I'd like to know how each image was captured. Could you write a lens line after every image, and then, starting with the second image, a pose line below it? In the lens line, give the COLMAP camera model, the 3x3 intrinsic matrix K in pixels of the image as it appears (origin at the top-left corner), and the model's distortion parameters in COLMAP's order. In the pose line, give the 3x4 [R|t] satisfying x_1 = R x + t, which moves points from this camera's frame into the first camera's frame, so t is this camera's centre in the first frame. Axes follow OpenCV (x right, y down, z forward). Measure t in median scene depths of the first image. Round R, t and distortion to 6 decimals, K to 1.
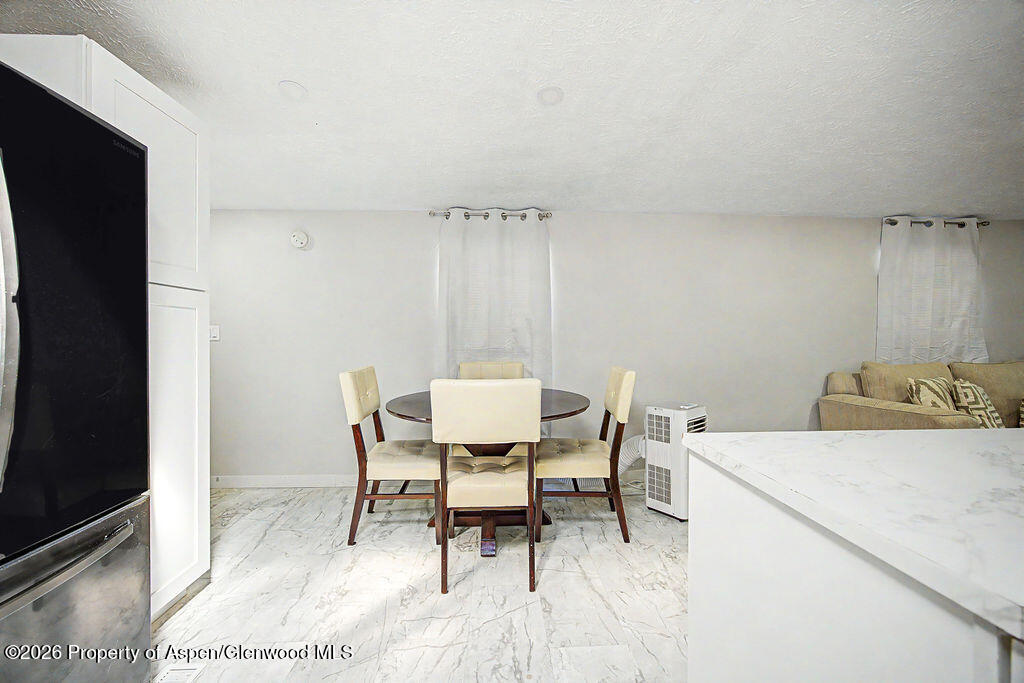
lens RADIAL K [[395.2, 0, 513.8], [0, 395.2, 336.0], [0, 0, 1]] dist [-0.022355, 0.008927]
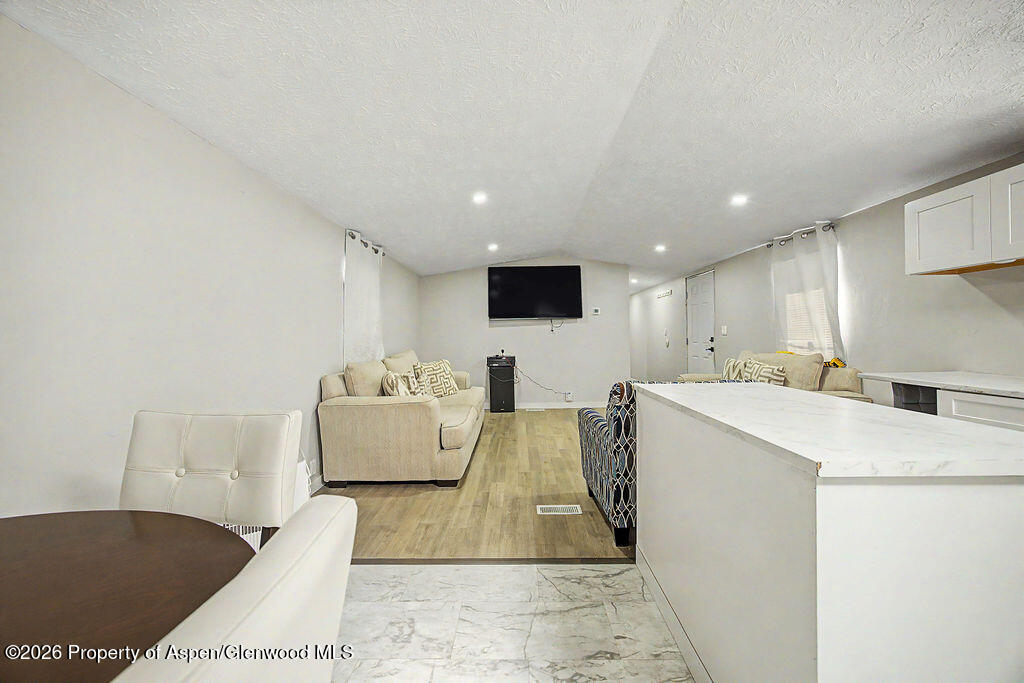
lens RADIAL K [[392.1, 0, 504.7], [0, 392.1, 335.8], [0, 0, 1]] dist [-0.024348, 0.008659]
pose [[0.063520, 0.002237, 0.997978, -0.125572], [0.013402, 0.999905, -0.003095, 0.002498], [-0.997891, 0.013572, 0.063484, 0.588630]]
